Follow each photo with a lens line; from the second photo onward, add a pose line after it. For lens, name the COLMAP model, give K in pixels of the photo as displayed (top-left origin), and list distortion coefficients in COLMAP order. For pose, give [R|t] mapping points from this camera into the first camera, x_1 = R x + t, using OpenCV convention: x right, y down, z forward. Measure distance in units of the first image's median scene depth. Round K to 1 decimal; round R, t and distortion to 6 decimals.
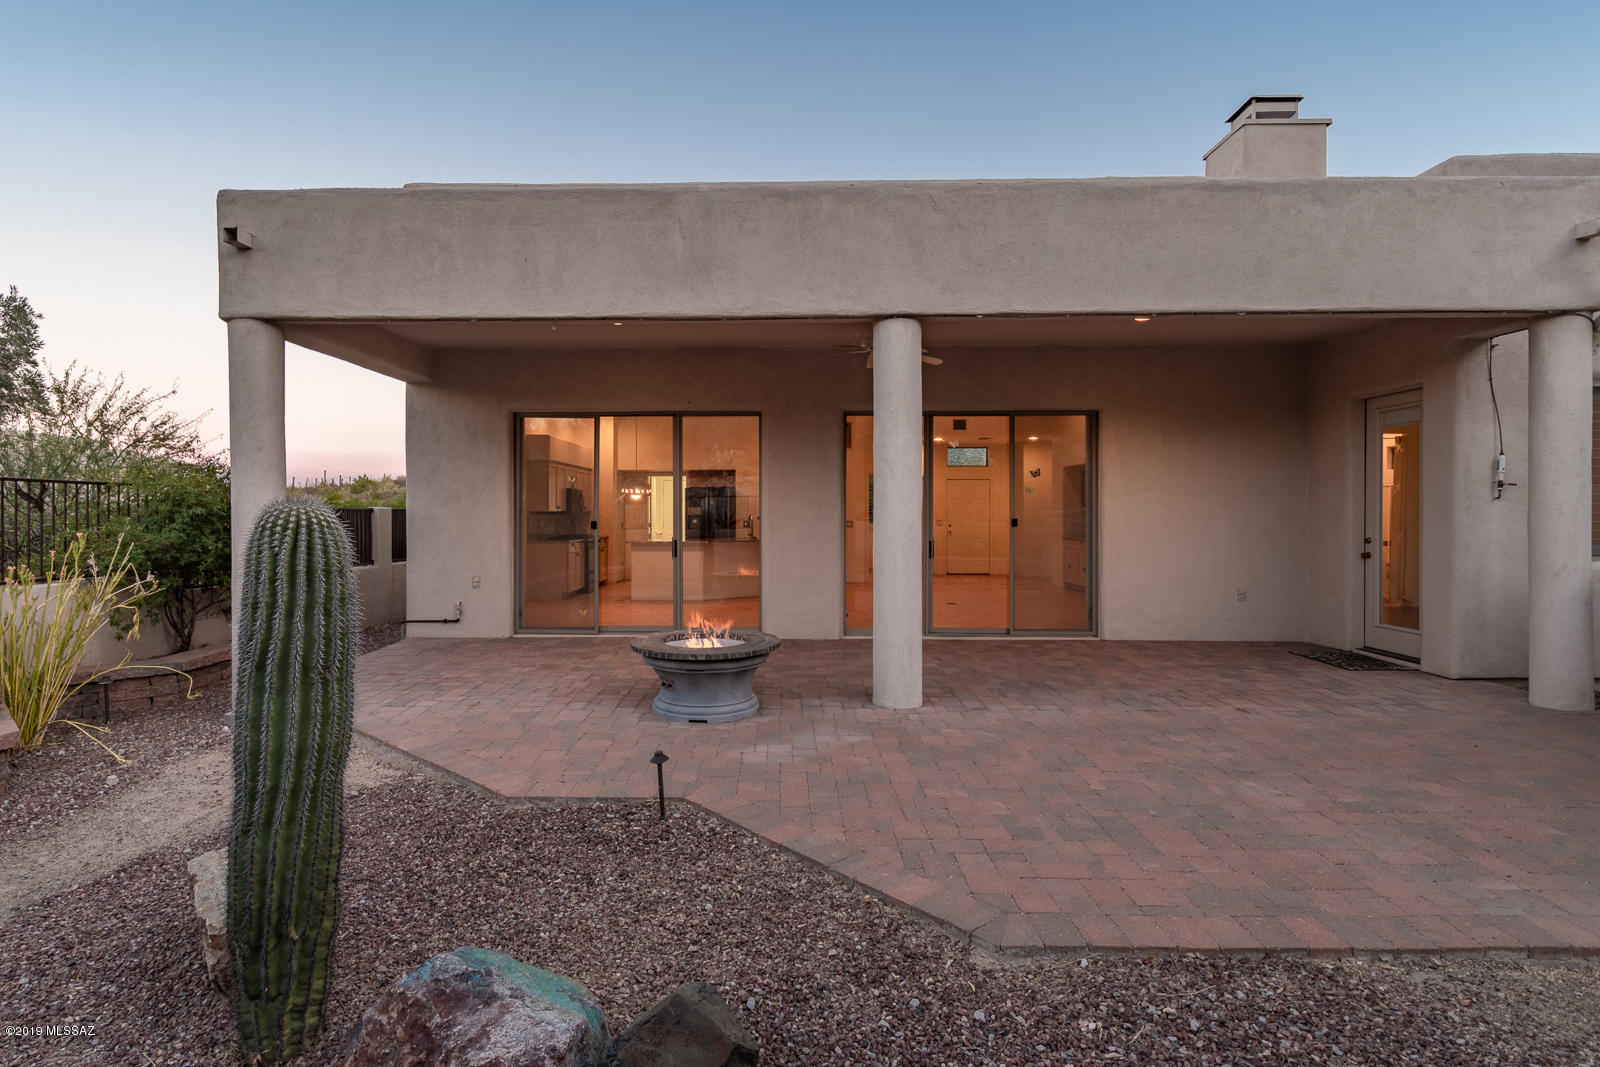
lens RADIAL K [[851.1, 0, 773.9], [0, 851.1, 525.2], [0, 0, 1]] dist [0.024369, -0.025725]
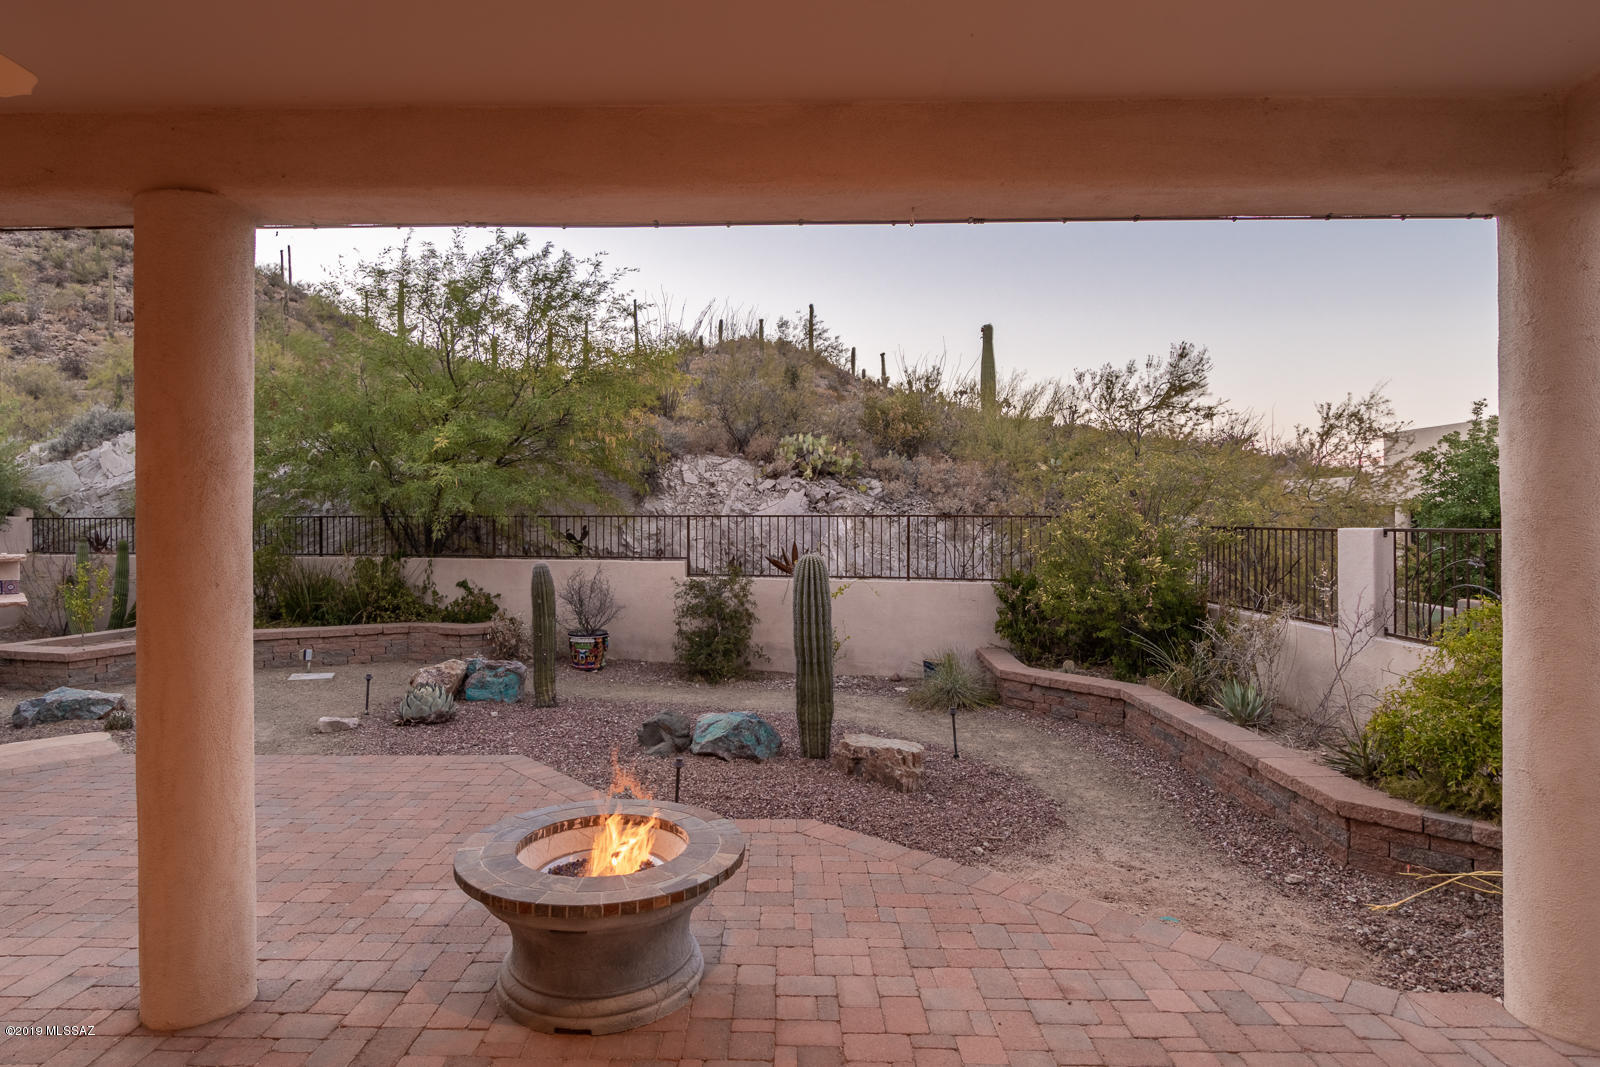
lens RADIAL K [[839.5, 0, 763.3], [0, 839.5, 517.7], [0, 0, 1]] dist [0.033437, -0.025698]
pose [[-0.999964, 0.002105, 0.008184, -0.182334], [0.002222, 0.999896, 0.014277, -0.074104], [-0.008153, 0.014294, -0.999865, 1.532279]]
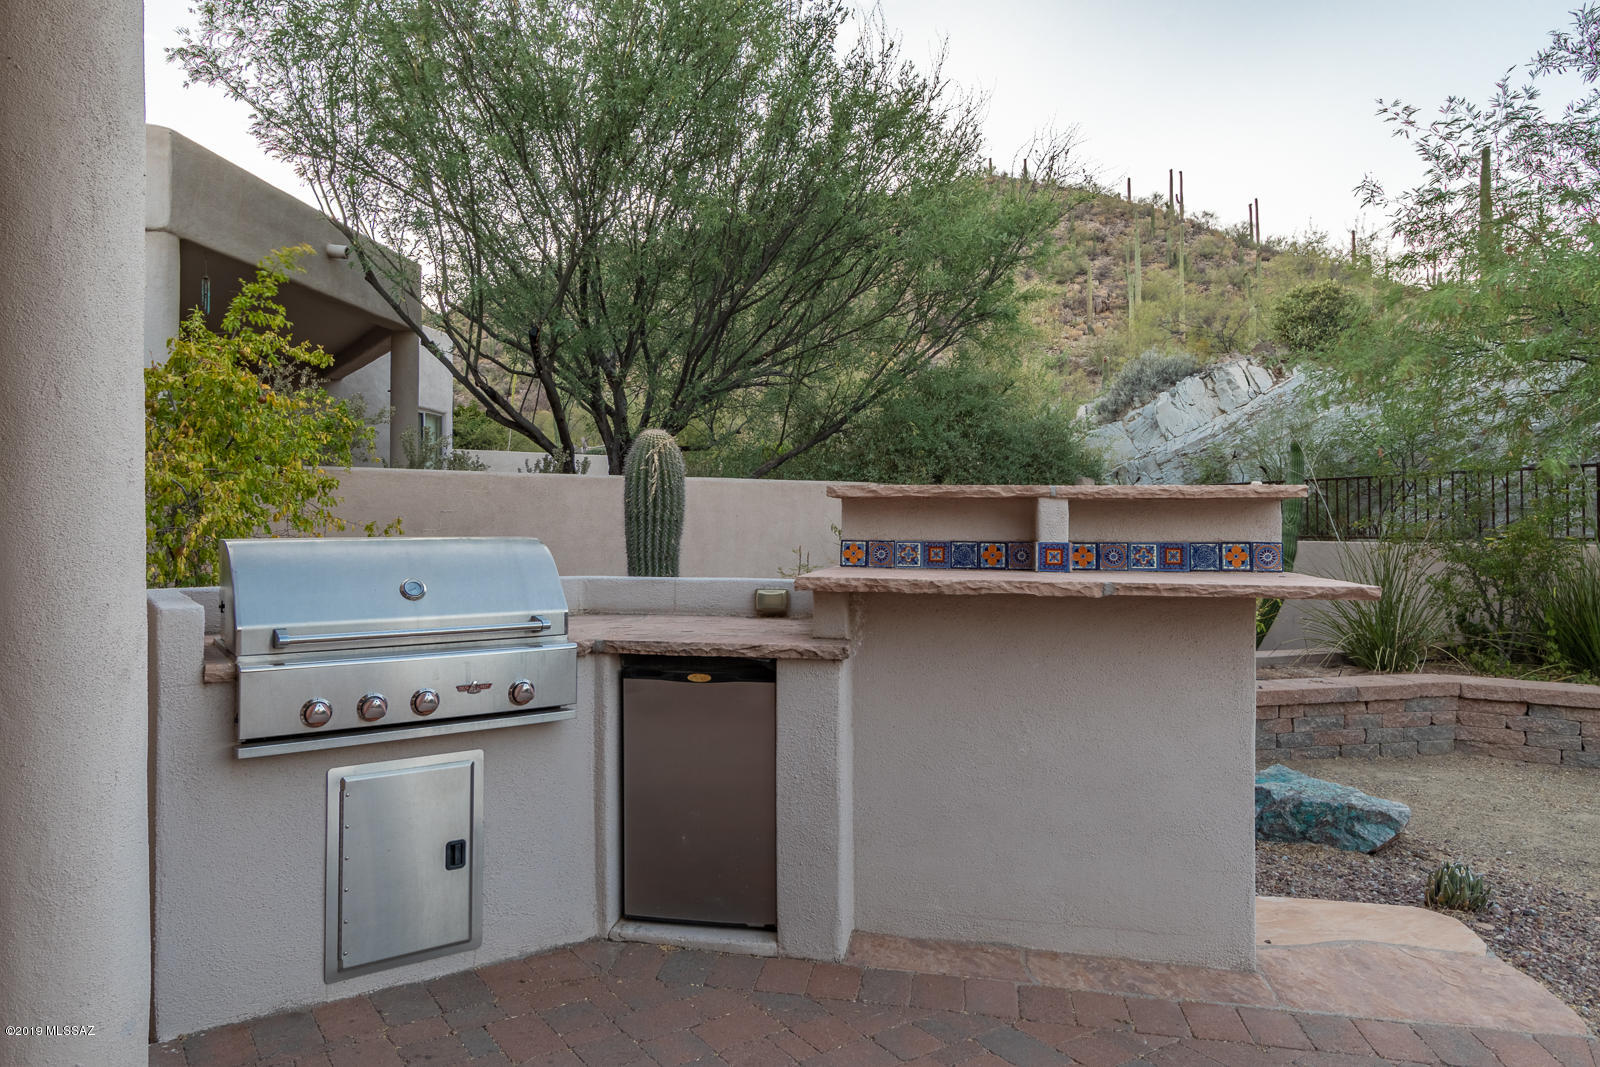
lens RADIAL K [[1003.2, 0, 764.3], [0, 1003.2, 516.8], [0, 0, 1]] dist [0.004353, -0.003576]
pose [[-0.572922, 0.006773, 0.819582, 0.488130], [0.011075, 0.999939, -0.000521, 0.003244], [-0.819535, 0.008779, -0.572962, 1.023129]]
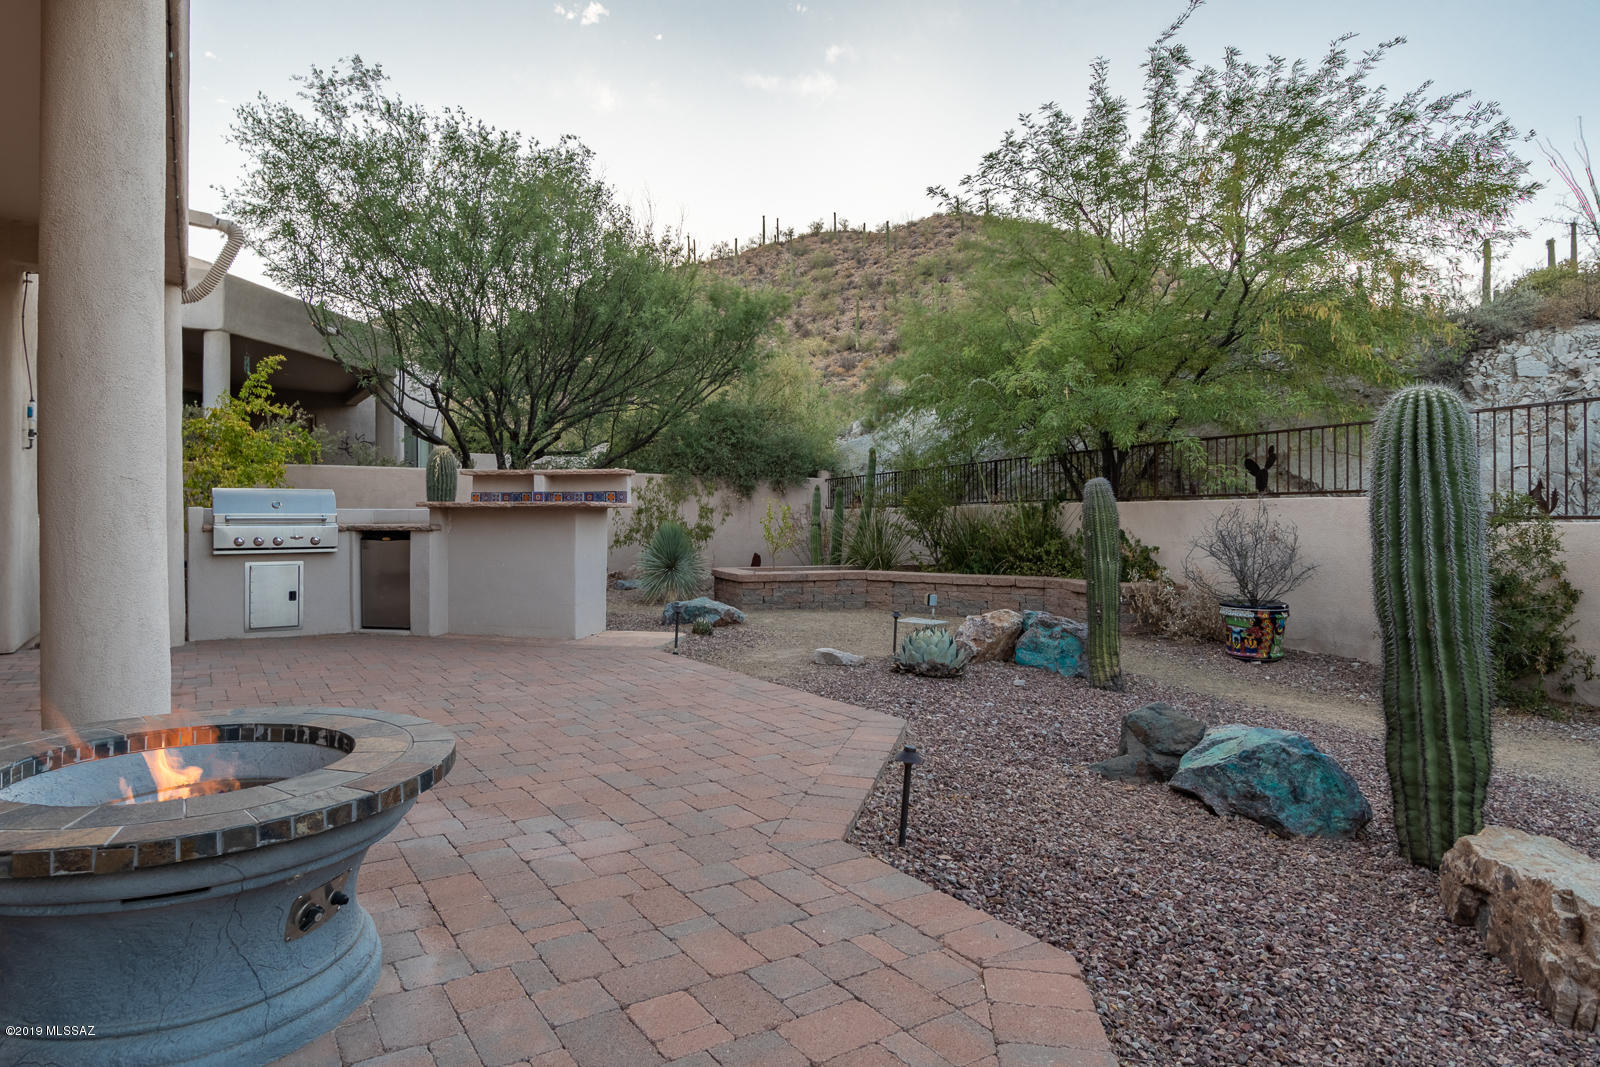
lens RADIAL K [[889.4, 0, 767.0], [0, 889.4, 513.8], [0, 0, 1]] dist [0.012880, -0.021276]
pose [[-0.556430, 0.005357, 0.830877, -0.444901], [0.013916, 0.999899, 0.002872, 0.054633], [-0.830778, 0.013161, -0.556448, 1.010482]]
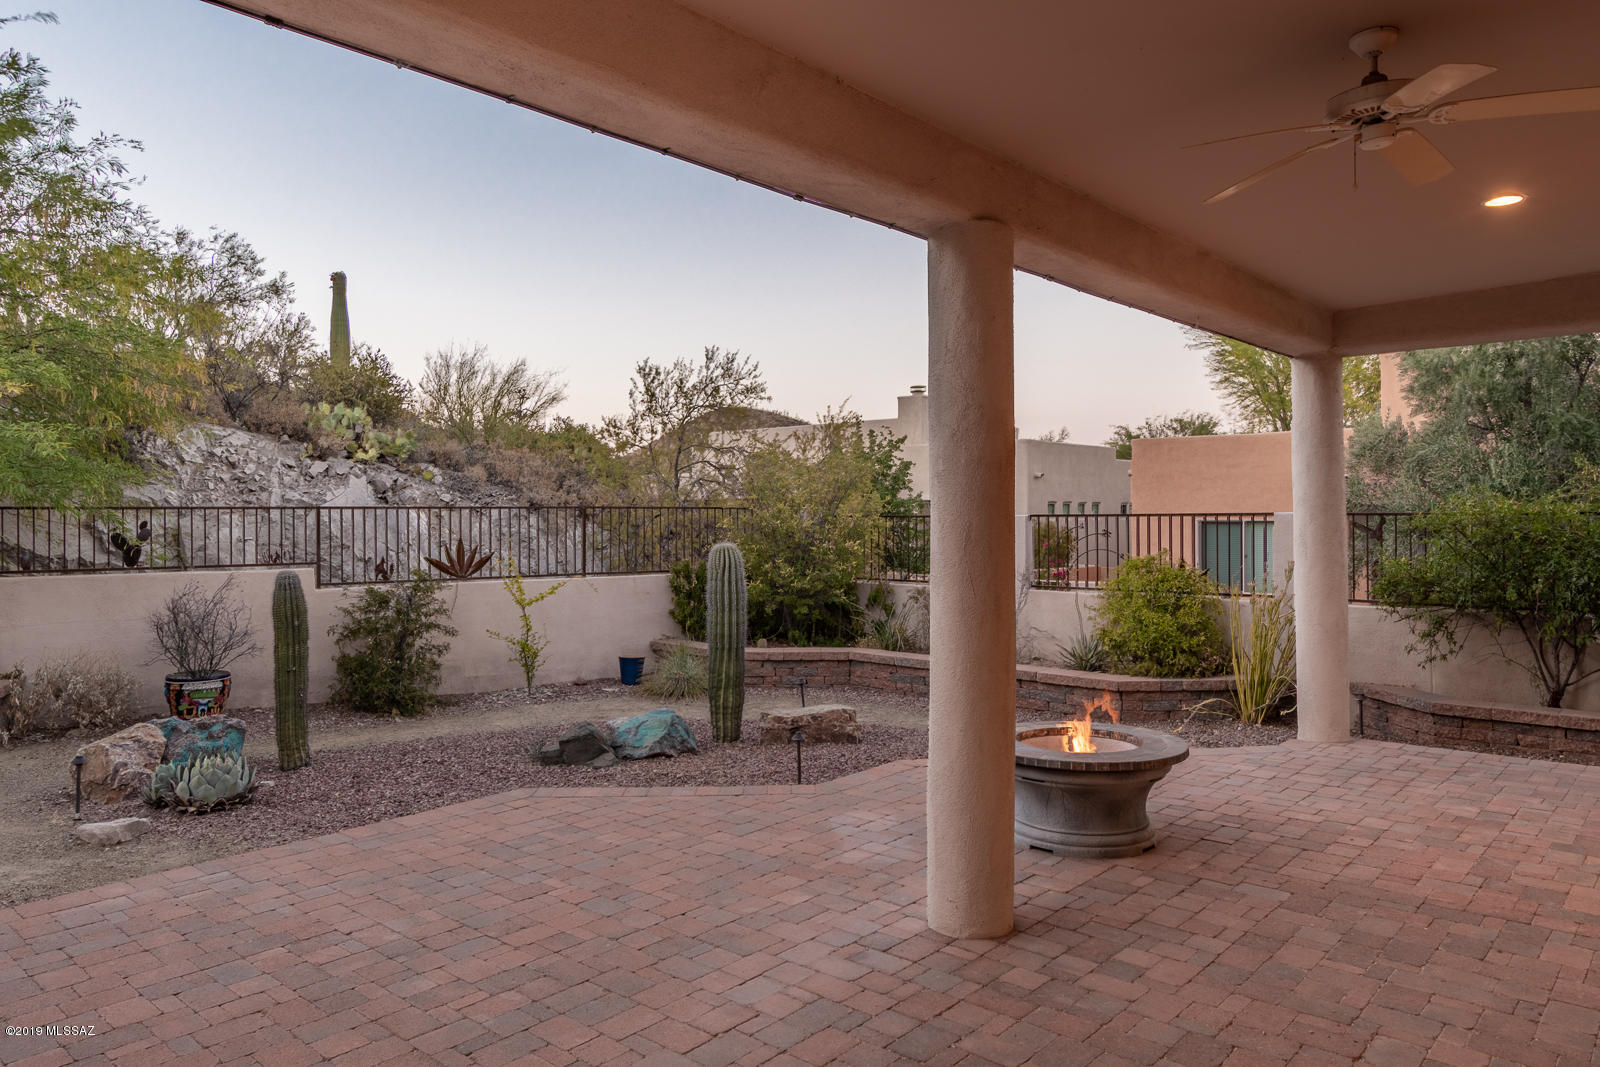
lens RADIAL K [[1050.0, 0, 758.1], [0, 1050.0, 524.6], [0, 0, 1]] dist [0.006936, 0.002599]
pose [[-0.674762, 0.013341, -0.737915, 0.772663], [-0.005358, 0.999722, 0.022974, -0.068053], [0.738016, 0.019455, -0.674502, 1.410447]]
